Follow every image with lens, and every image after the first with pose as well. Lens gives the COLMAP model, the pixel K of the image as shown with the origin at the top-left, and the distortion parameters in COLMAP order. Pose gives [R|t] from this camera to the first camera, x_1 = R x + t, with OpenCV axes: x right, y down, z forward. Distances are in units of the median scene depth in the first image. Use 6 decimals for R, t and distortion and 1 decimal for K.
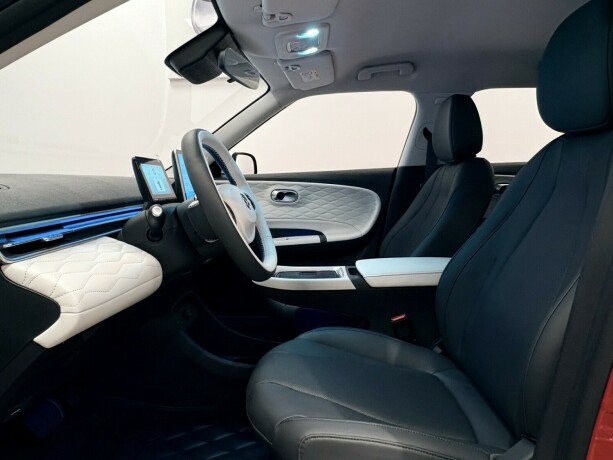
lens RADIAL K [[429.8, 0, 306.5], [0, 429.8, 230.0], [0, 0, 1]] dist [0.000792, 0.000997]
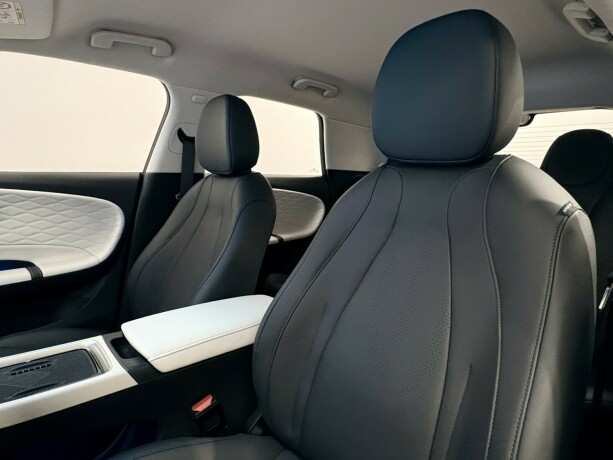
lens RADIAL K [[367.4, 0, 306.5], [0, 367.4, 230.0], [0, 0, 1]] dist [0.002751, -0.000823]
pose [[0.739407, -0.046470, 0.671653, -0.032947], [0.021271, 0.998730, 0.045682, -0.067524], [-0.672922, -0.019491, 0.739456, 0.303166]]
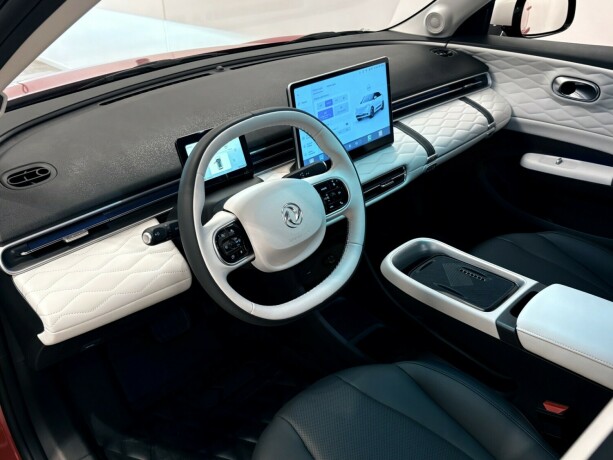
lens RADIAL K [[612.9, 0, 306.5], [0, 612.9, 230.0], [0, 0, 1]] dist [-0.003521, -0.005103]
pose [[0.707875, 0.352799, -0.611920, 0.277128], [-0.060007, 0.893233, 0.445571, -0.267691], [0.703784, -0.278690, 0.653467, 0.160500]]
